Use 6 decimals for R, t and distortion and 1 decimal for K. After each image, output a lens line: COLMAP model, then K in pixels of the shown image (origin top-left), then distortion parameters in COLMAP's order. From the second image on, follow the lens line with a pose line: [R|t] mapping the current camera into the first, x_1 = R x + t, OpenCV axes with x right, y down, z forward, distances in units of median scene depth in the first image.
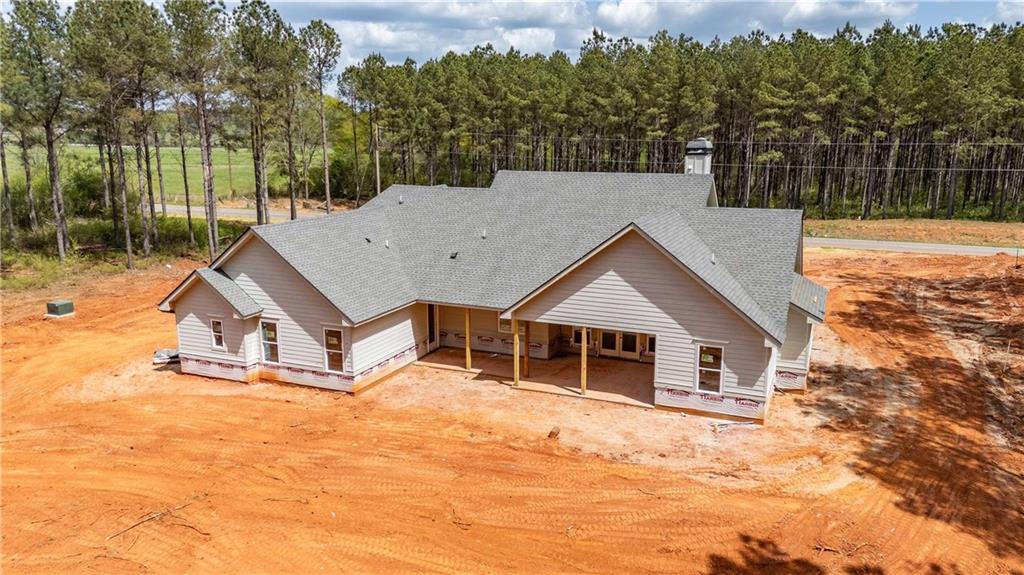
lens RADIAL K [[769.9, 0, 516.9], [0, 769.9, 289.5], [0, 0, 1]] dist [0.062926, -0.010484]
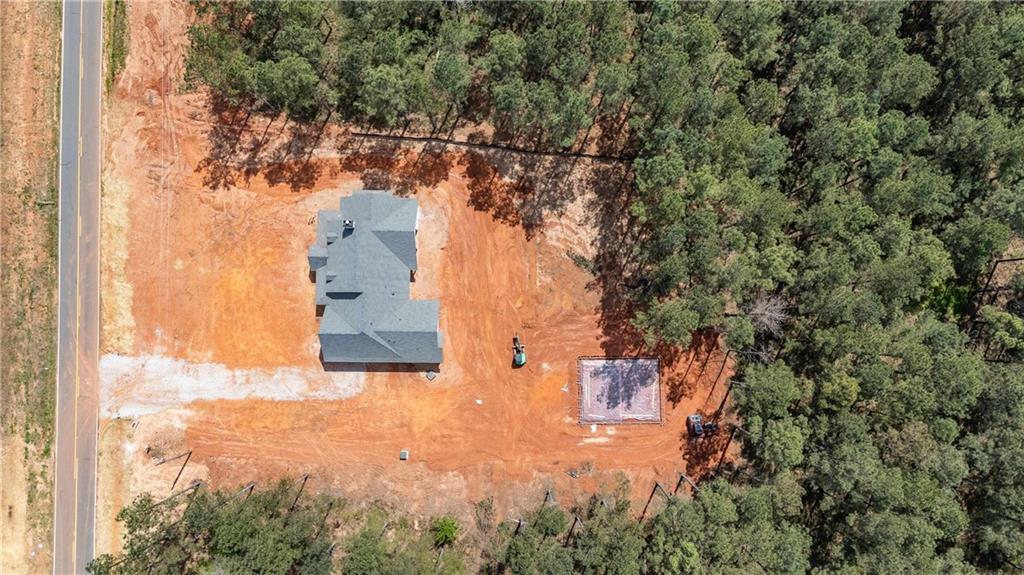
lens RADIAL K [[756.7, 0, 516.1], [0, 756.7, 288.7], [0, 0, 1]] dist [0.054244, -0.000912]
pose [[-0.369744, -0.928612, 0.031117, -0.420872], [0.188717, -0.042264, 0.981122, -3.714905], [-0.909766, 0.368636, 0.190872, -0.119752]]
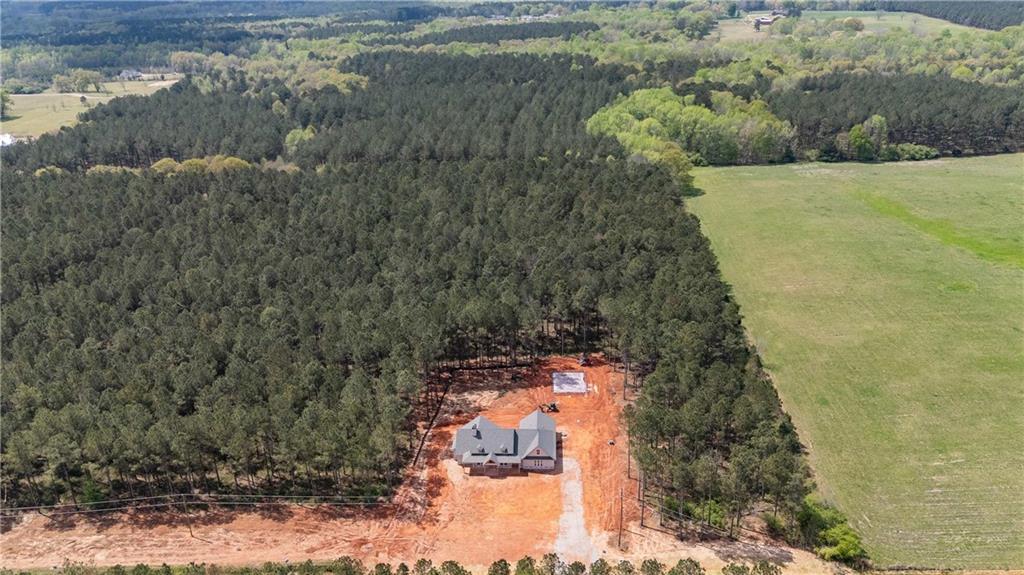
lens RADIAL K [[756.7, 0, 516.1], [0, 756.7, 288.7], [0, 0, 1]] dist [0.054244, -0.000912]
pose [[-0.940216, 0.142334, -0.309410, 1.768585], [-0.059349, 0.826113, 0.560371, -4.775360], [0.335367, 0.545233, -0.768277, 5.592315]]
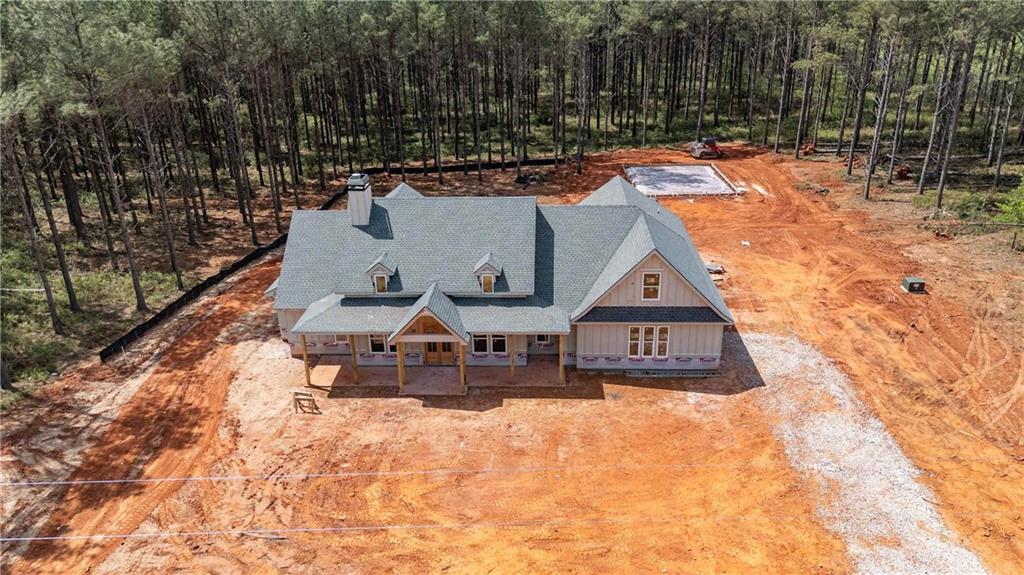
lens RADIAL K [[769.9, 0, 516.9], [0, 769.9, 289.5], [0, 0, 1]] dist [0.062926, -0.010484]
pose [[-0.938395, 0.141394, -0.315313, 0.496948], [-0.062314, 0.828262, 0.556865, -0.885433], [0.339899, 0.542208, -0.768426, 2.533967]]
